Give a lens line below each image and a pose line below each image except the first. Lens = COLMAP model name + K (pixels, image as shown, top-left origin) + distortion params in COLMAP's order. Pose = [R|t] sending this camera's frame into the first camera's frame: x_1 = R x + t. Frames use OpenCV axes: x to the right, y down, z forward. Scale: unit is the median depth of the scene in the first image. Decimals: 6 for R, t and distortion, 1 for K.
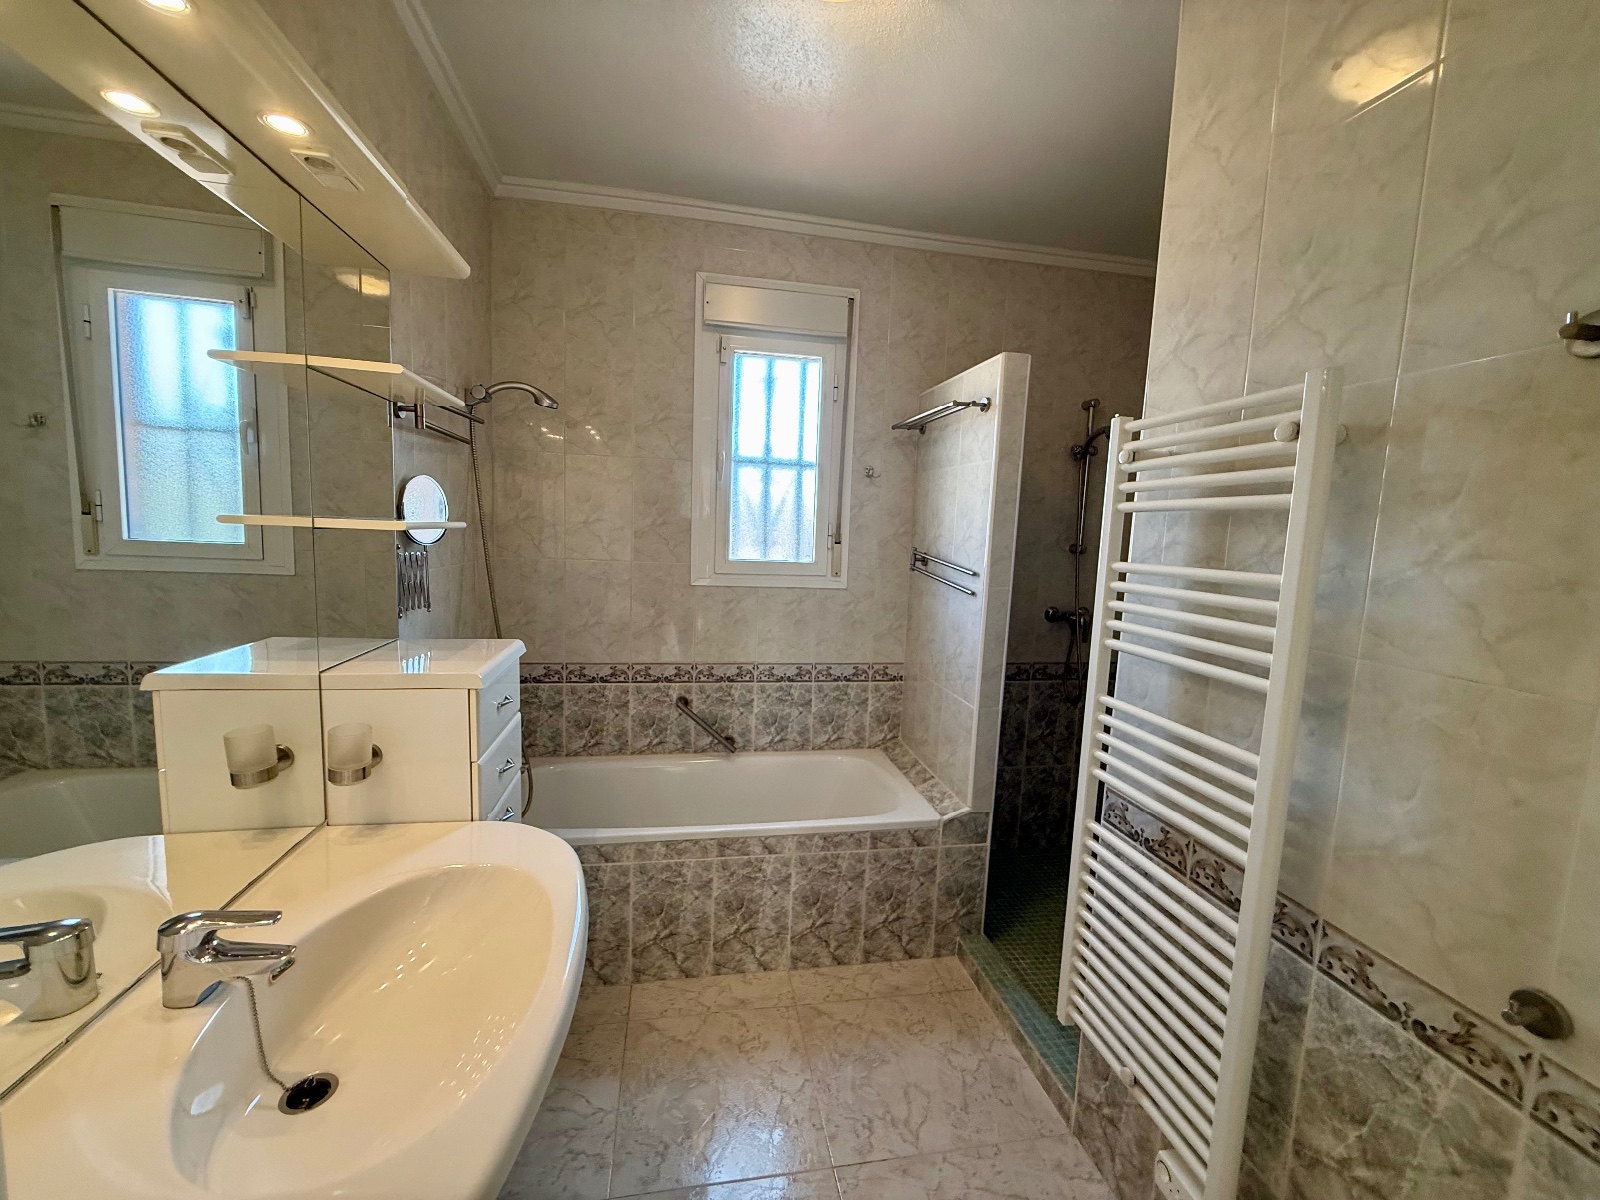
lens RADIAL K [[638.8, 0, 799.9], [0, 638.8, 600.6], [0, 0, 1]] dist [0.002575, -0.000102]
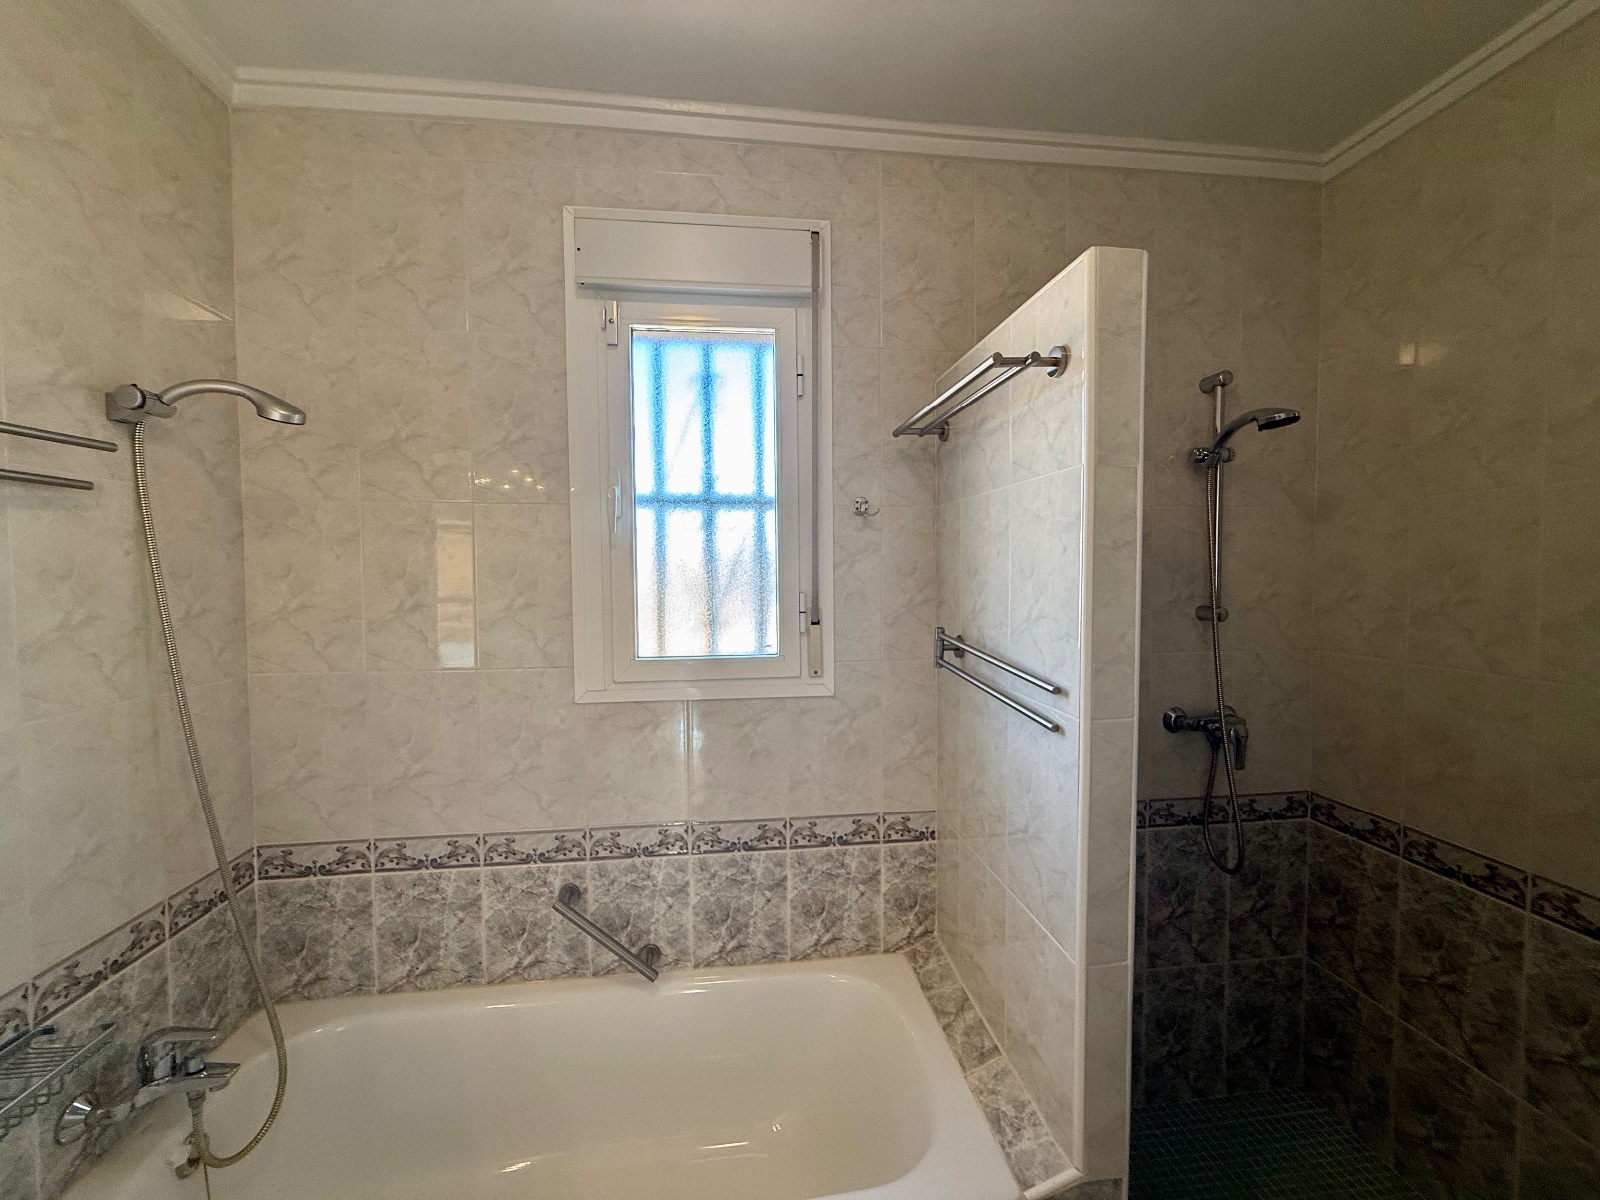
lens RADIAL K [[638.8, 0, 794.9], [0, 638.8, 597.1], [0, 0, 1]] dist [0.002575, -0.000102]
pose [[0.996602, -0.041781, -0.070978, 0.085898], [0.036053, 0.996131, -0.080139, -0.067200], [0.074052, 0.077308, 0.994253, 0.388867]]
